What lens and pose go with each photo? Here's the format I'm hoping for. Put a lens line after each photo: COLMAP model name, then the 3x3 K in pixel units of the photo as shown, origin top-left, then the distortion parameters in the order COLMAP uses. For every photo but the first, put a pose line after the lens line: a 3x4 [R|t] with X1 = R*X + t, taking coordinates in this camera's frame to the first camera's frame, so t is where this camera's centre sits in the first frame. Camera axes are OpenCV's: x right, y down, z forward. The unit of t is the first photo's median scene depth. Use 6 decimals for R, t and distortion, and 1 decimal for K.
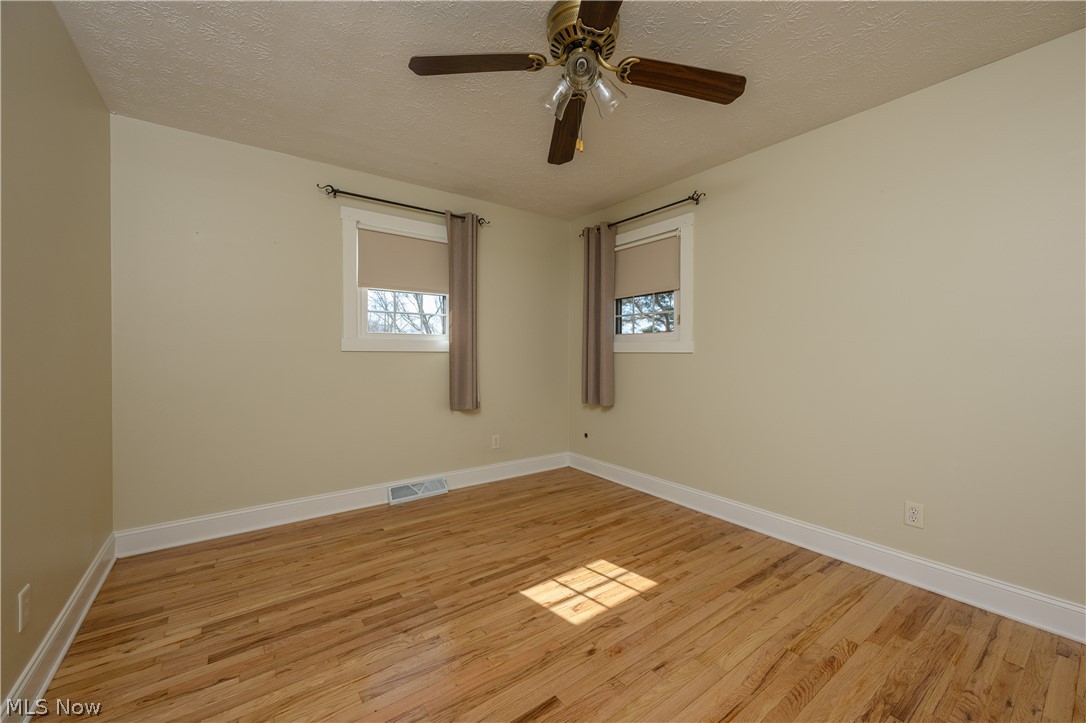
lens RADIAL K [[420.4, 0, 540.5], [0, 420.4, 357.0], [0, 0, 1]] dist [-0.003313, -0.000093]
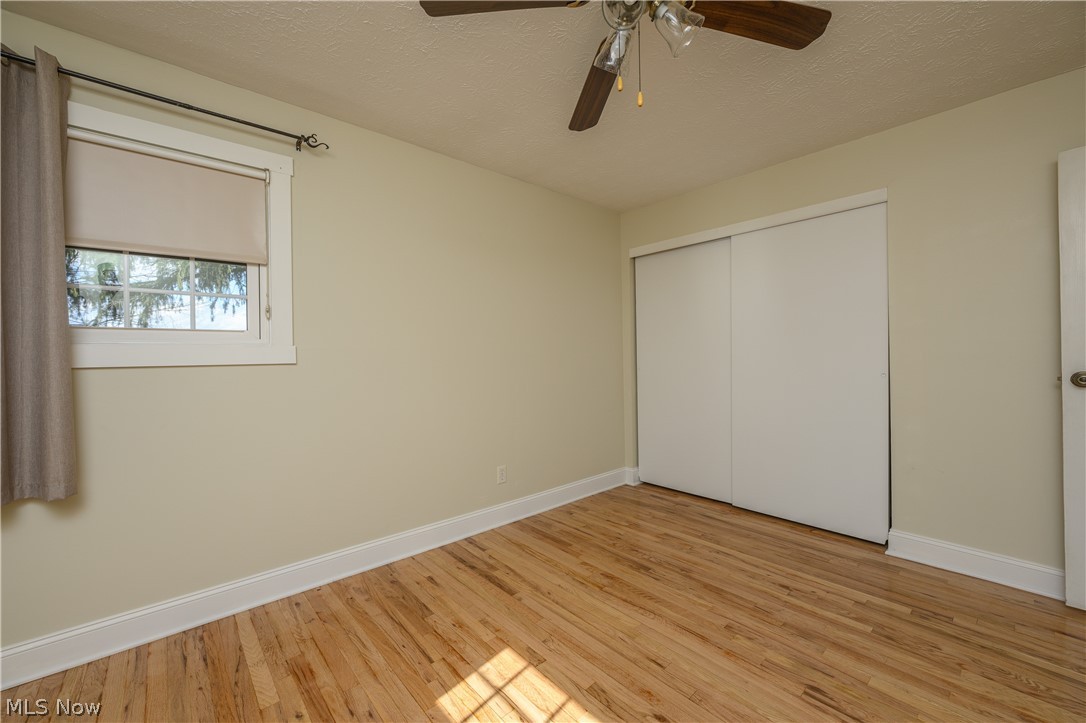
lens RADIAL K [[420.4, 0, 541.5], [0, 420.4, 358.4], [0, 0, 1]] dist [-0.003313, -0.000093]
pose [[-0.081287, -0.005502, 0.996676, -0.478932], [0.024977, 0.999659, 0.007556, -0.019210], [-0.996378, 0.025508, -0.081122, 0.893823]]
